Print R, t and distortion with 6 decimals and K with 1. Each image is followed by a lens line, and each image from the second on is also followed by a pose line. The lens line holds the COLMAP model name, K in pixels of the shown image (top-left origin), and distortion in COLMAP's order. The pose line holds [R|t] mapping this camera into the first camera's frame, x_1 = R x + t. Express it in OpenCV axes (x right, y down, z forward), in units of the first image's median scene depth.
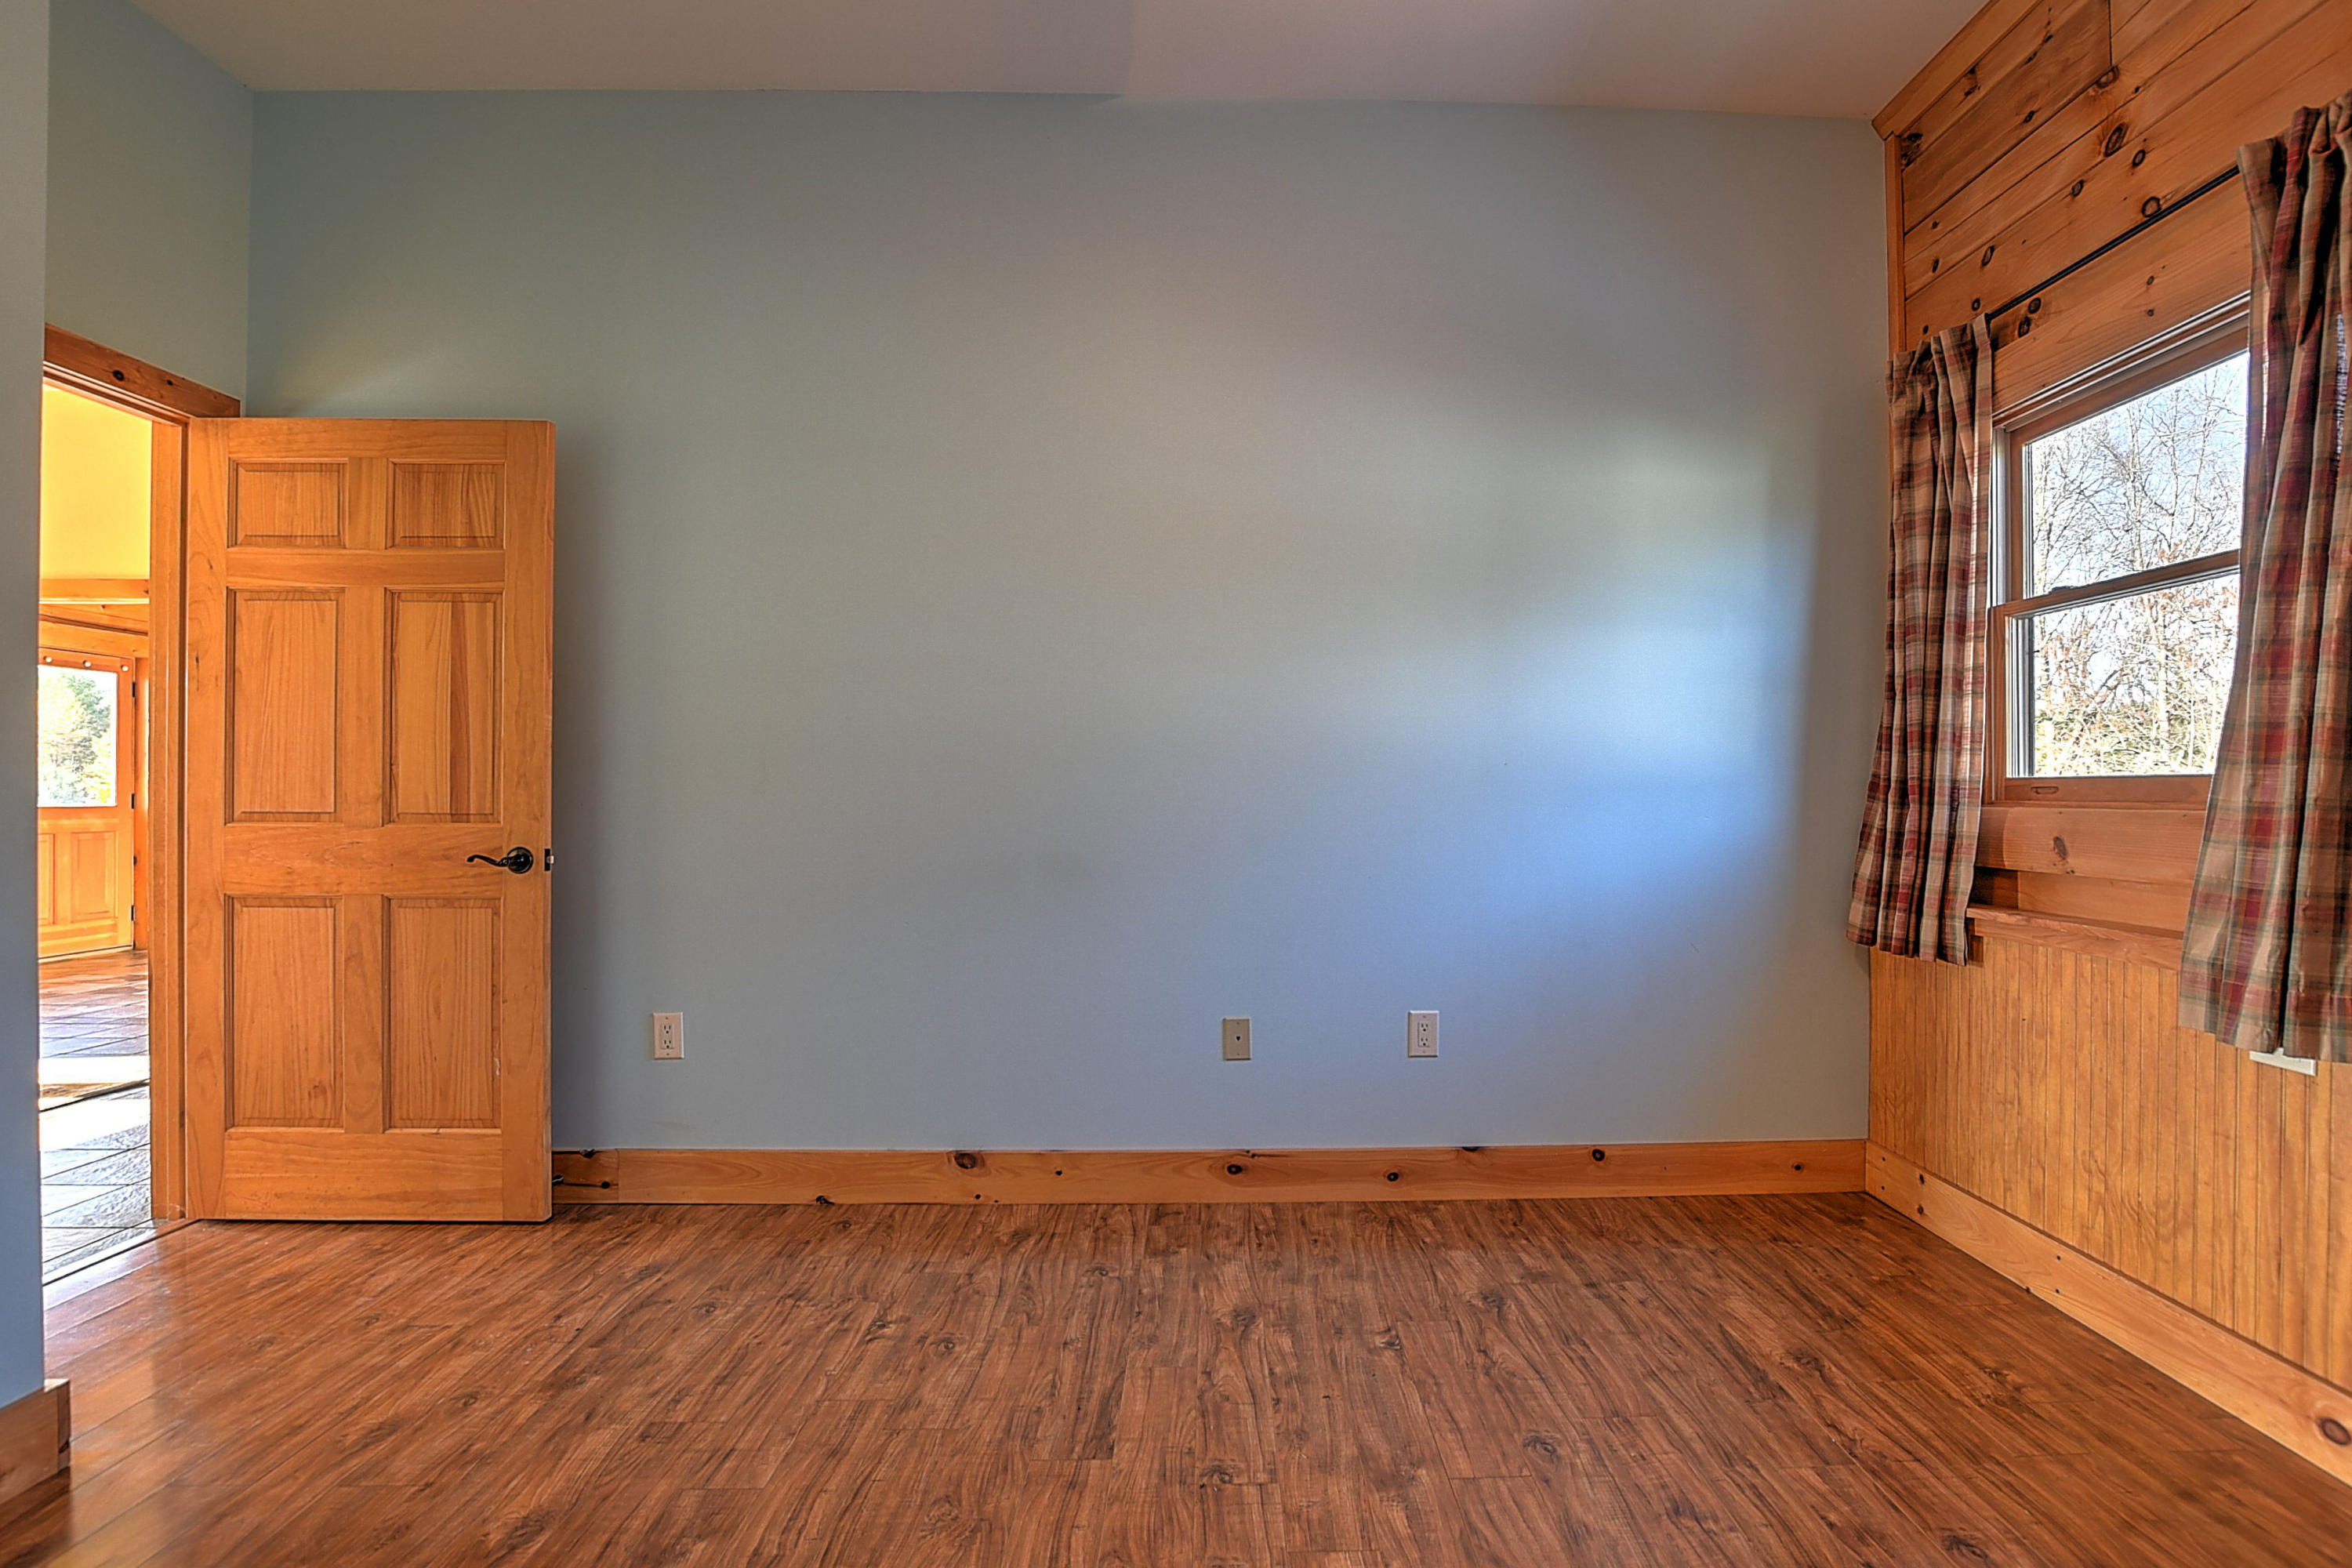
lens RADIAL K [[1114.1, 0, 1176.0], [0, 1114.1, 784.0], [0, 0, 1]] dist [-0.057329, 0.000256]
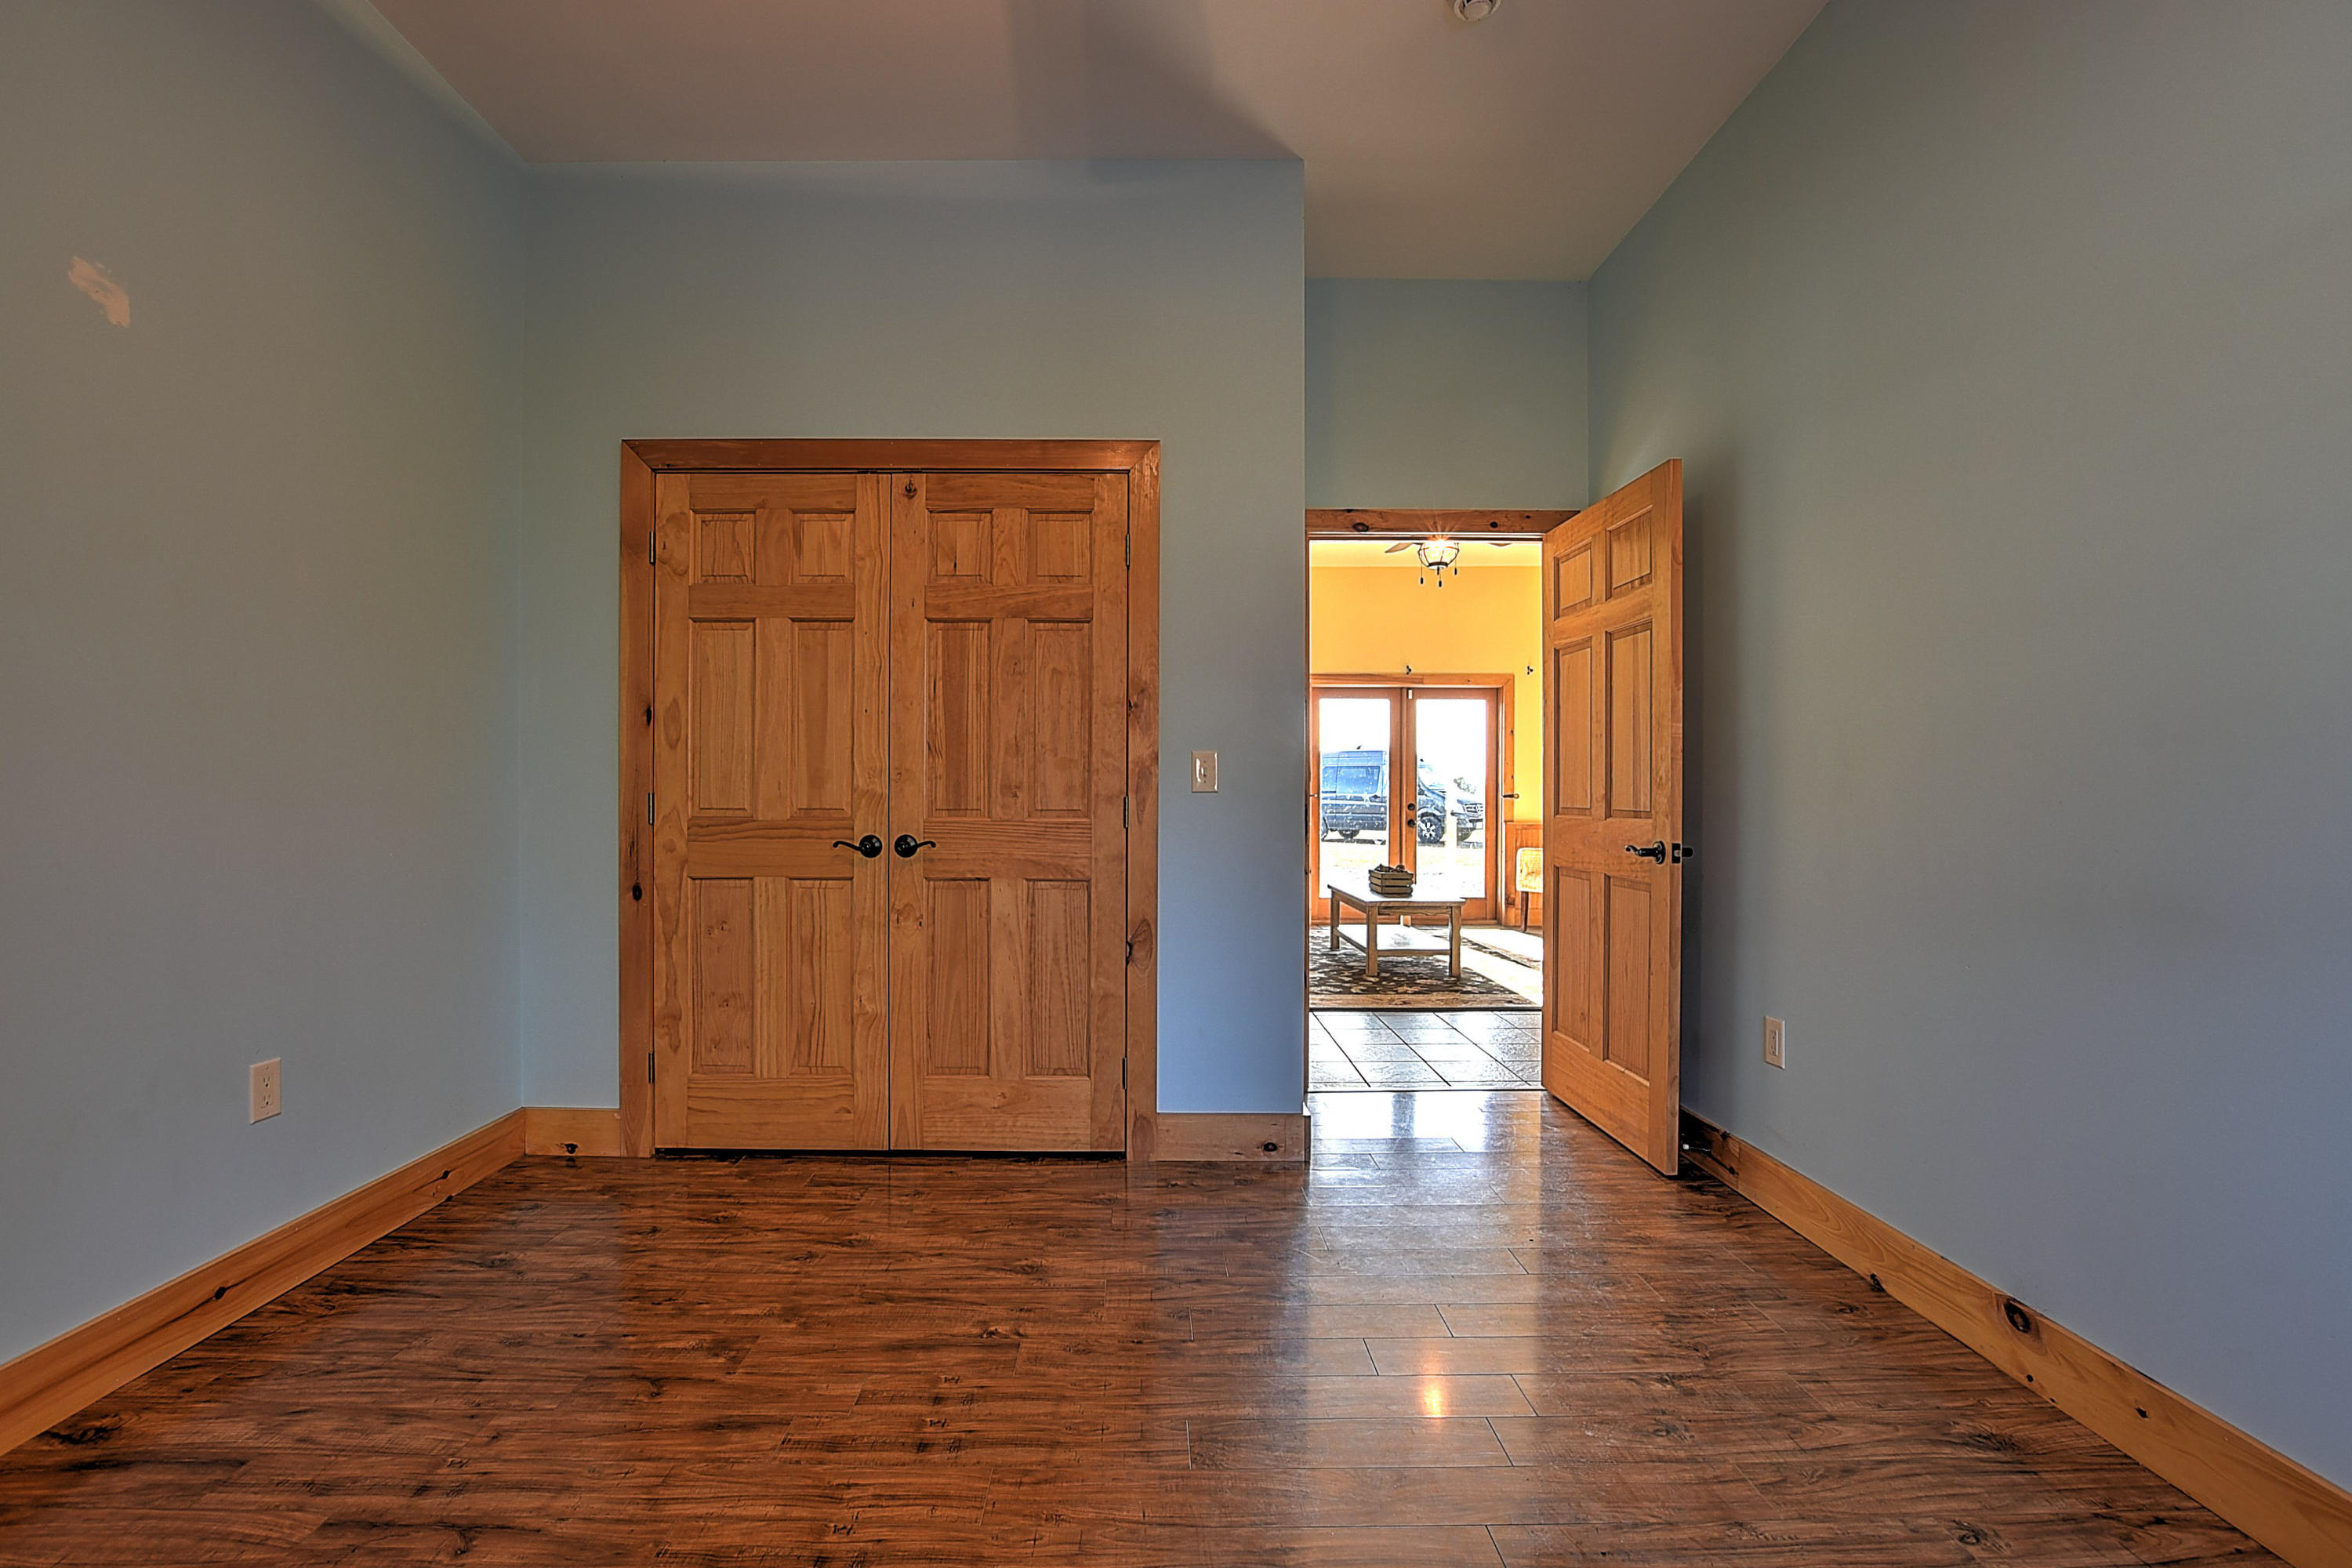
lens RADIAL K [[1041.4, 0, 1172.0], [0, 1041.4, 765.8], [0, 0, 1]] dist [-0.027114, 0.001357]
pose [[-0.013701, -0.026005, -0.999568, 0.495104], [0.010017, 0.999608, -0.026144, 0.002231], [0.999856, -0.010371, -0.013435, 0.499438]]
